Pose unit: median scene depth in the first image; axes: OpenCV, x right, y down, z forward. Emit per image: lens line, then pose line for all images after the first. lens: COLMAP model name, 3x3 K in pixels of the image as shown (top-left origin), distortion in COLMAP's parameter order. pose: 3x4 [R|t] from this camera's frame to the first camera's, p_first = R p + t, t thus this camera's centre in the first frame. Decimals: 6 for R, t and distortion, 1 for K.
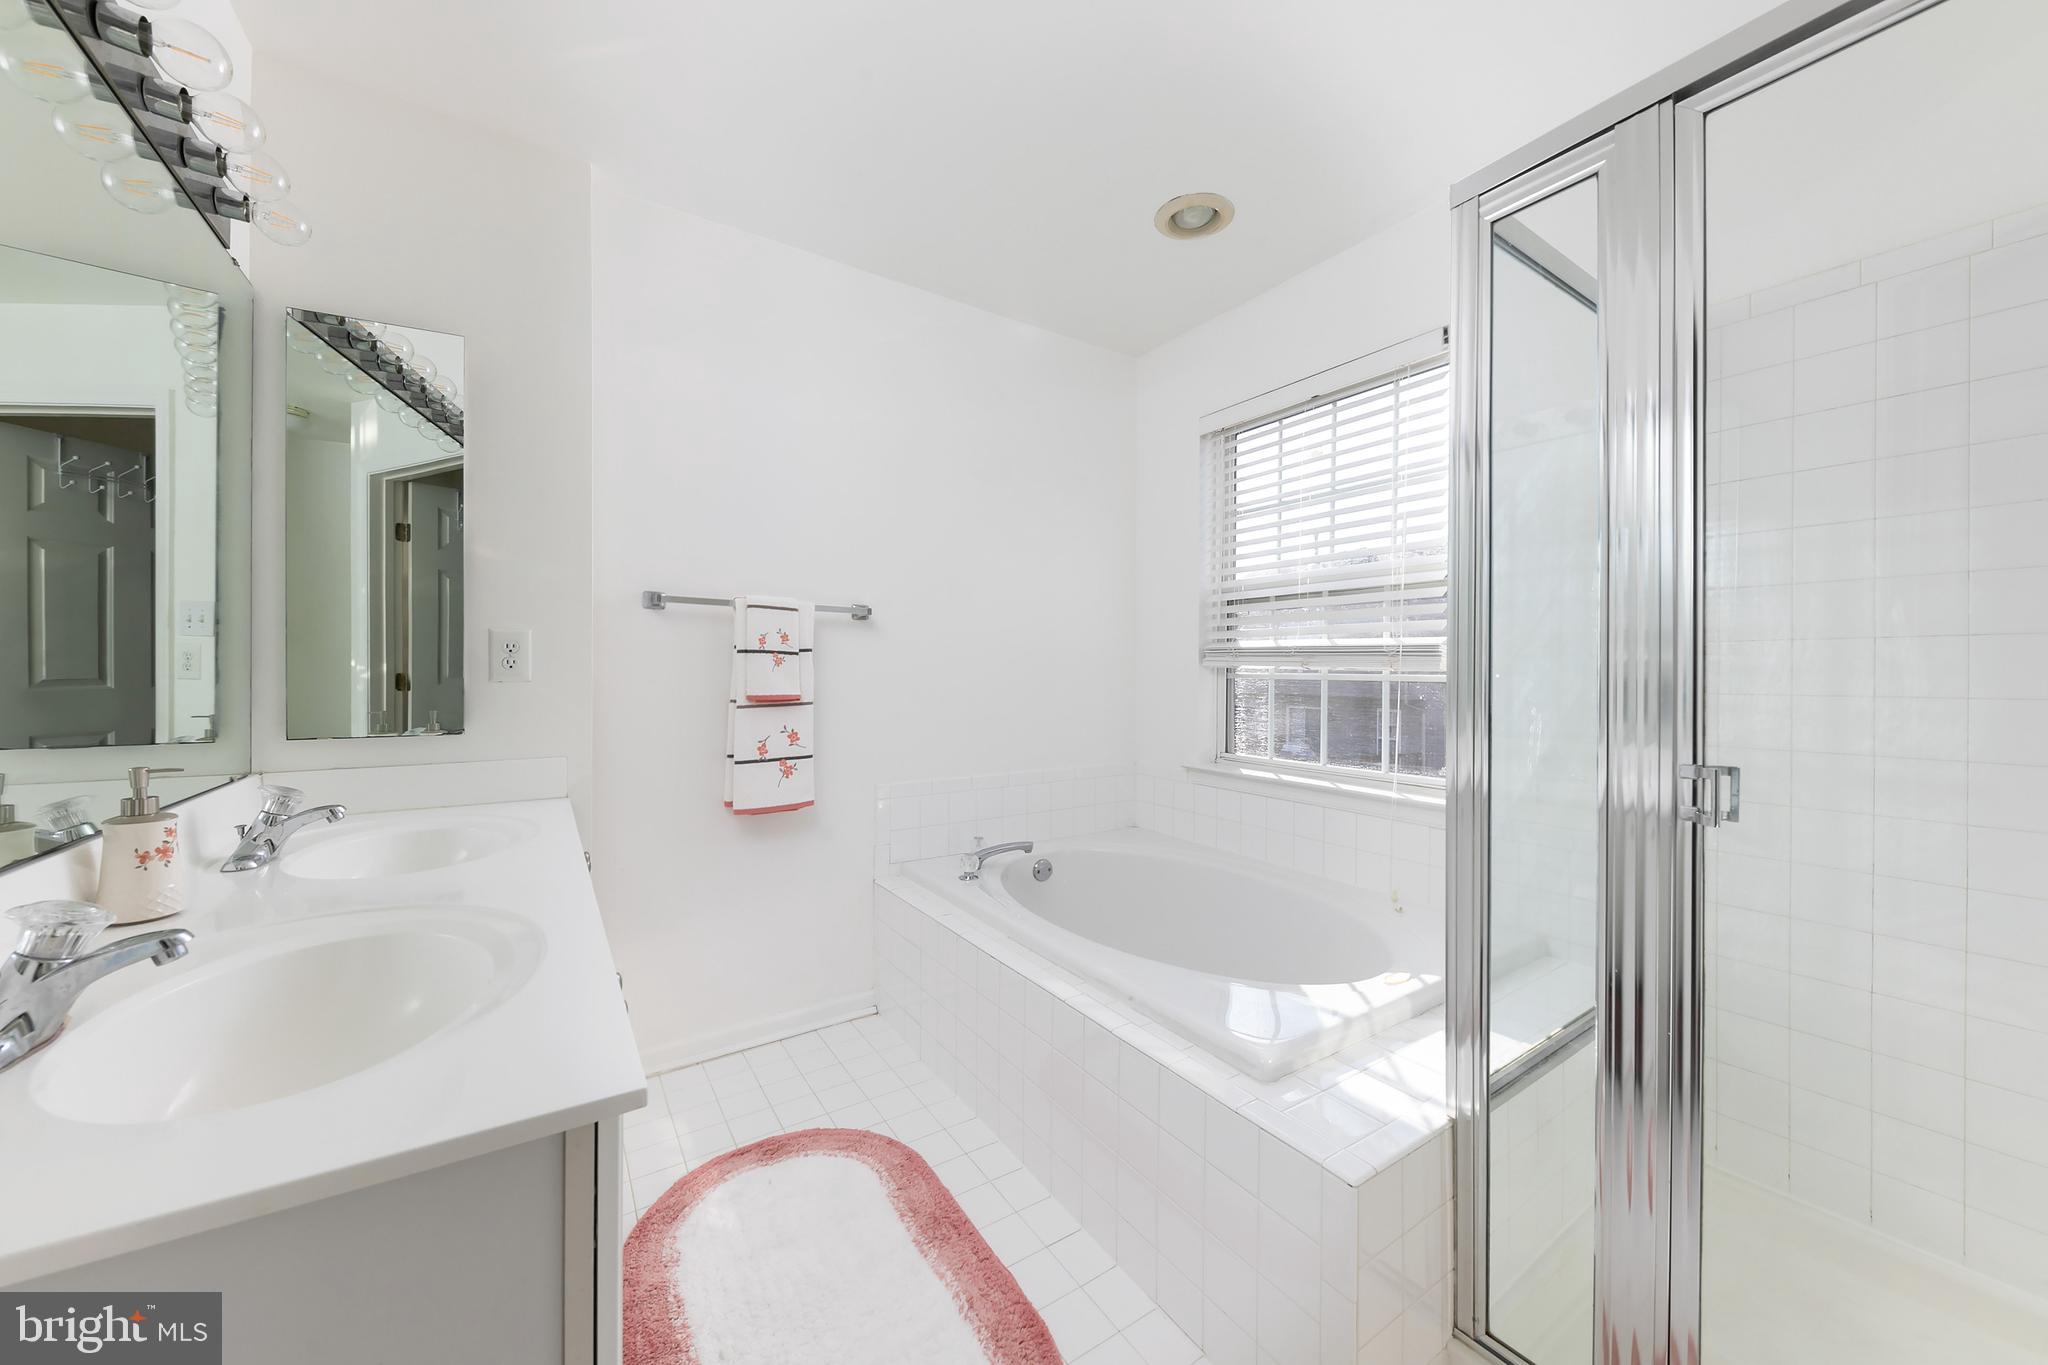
lens RADIAL K [[763.8, 0, 1025.5], [0, 763.8, 667.1], [0, 0, 1]] dist [-0.000739, -0.000291]
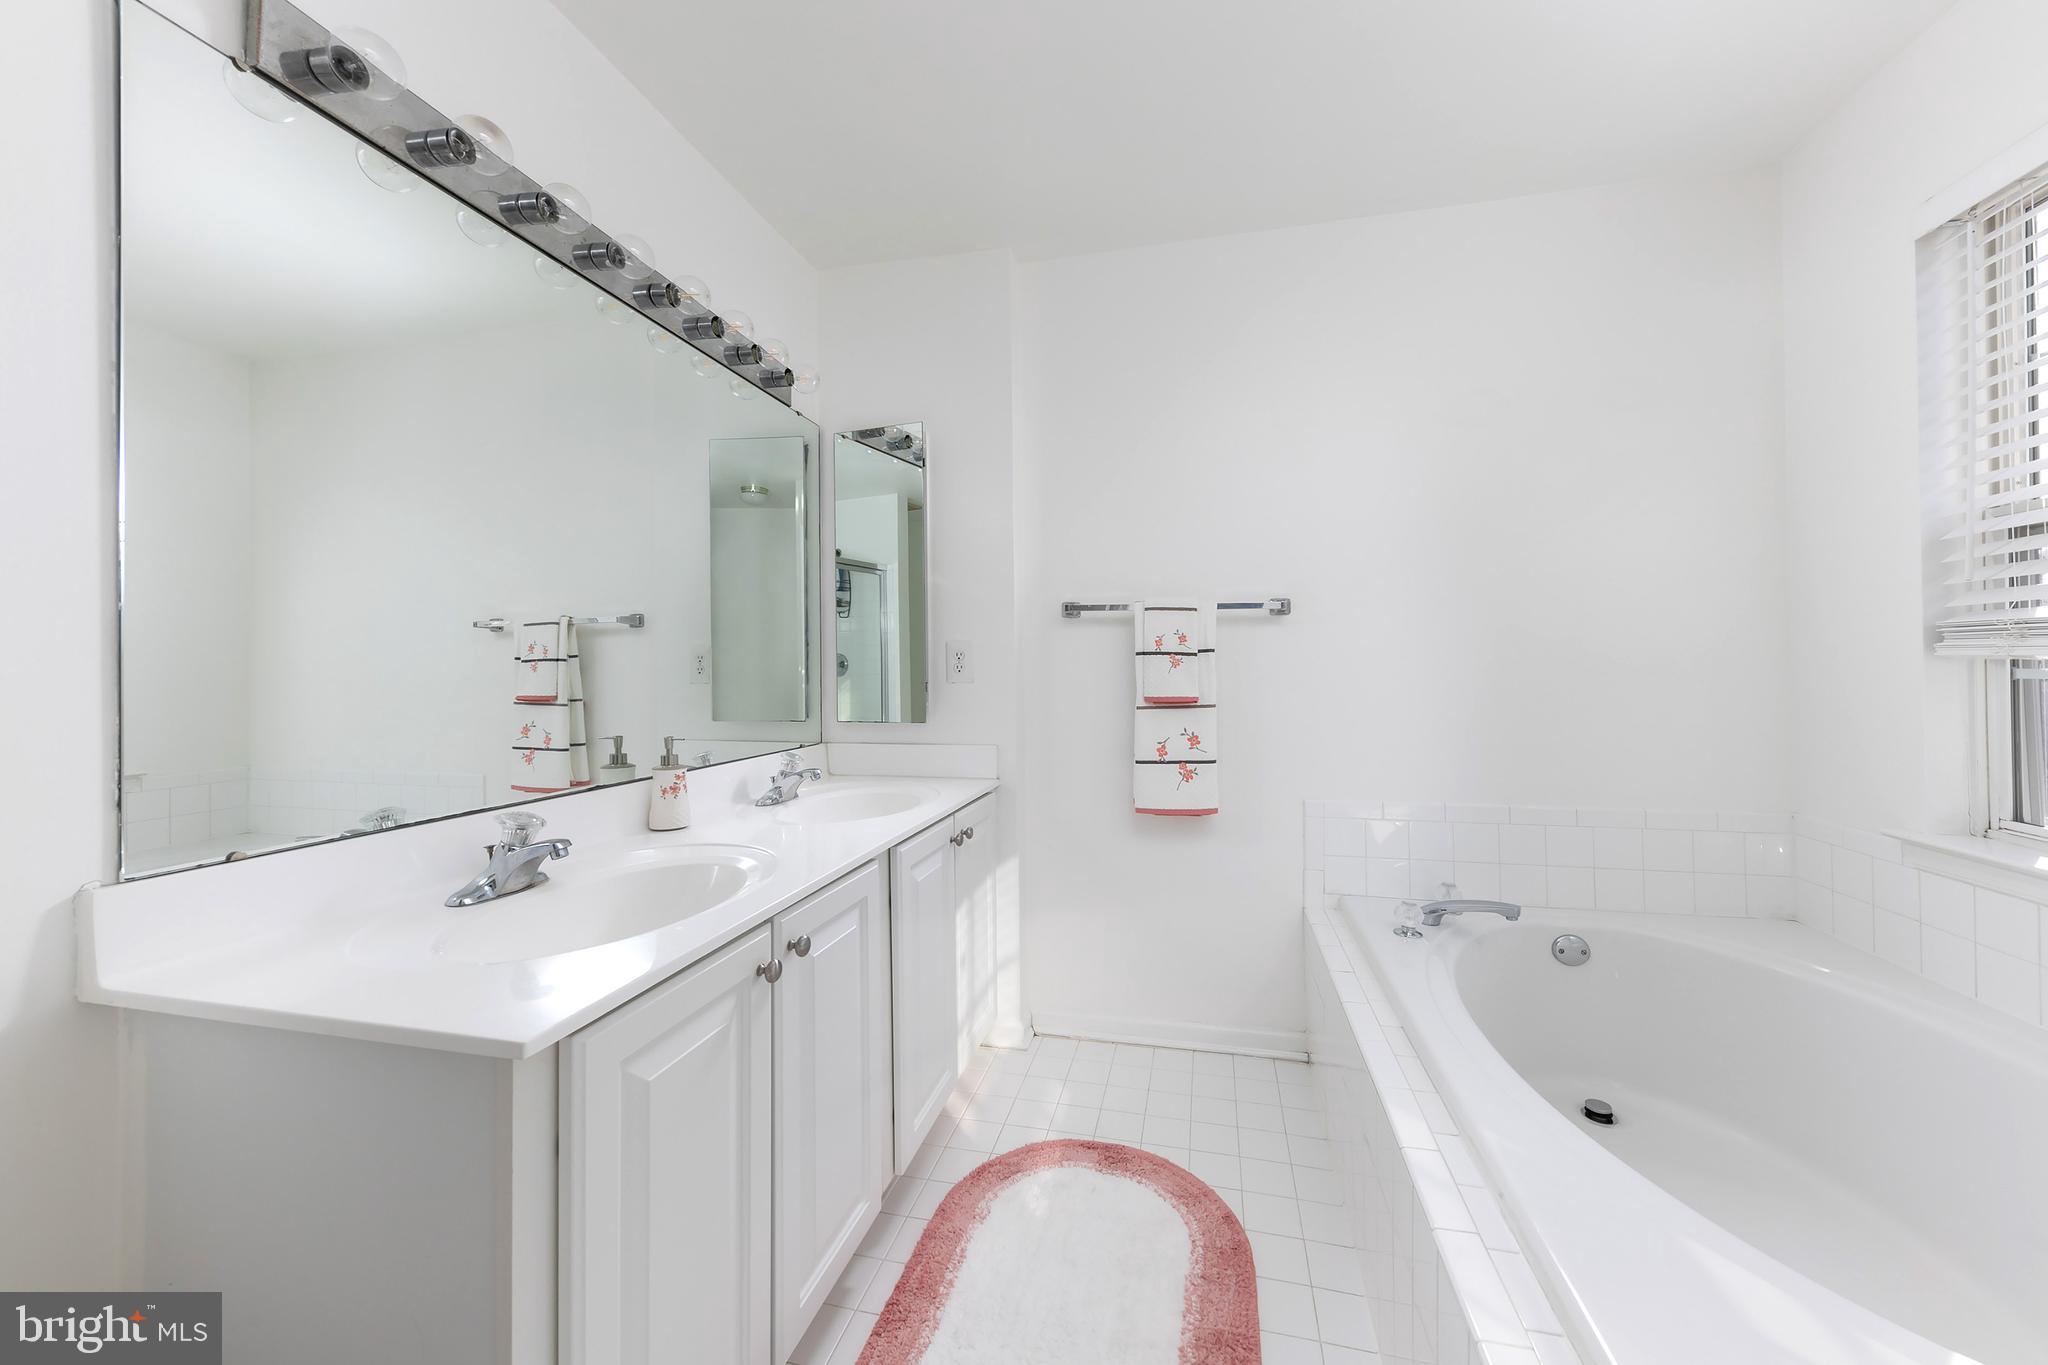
lens RADIAL K [[713.8, 0, 1030.6], [0, 713.8, 660.1], [0, 0, 1]] dist [0.000075, -0.000135]
pose [[0.672323, -0.019487, -0.740002, 0.233031], [0.014513, 0.999808, -0.013143, -0.001477], [0.740116, -0.001903, 0.672476, 0.240172]]
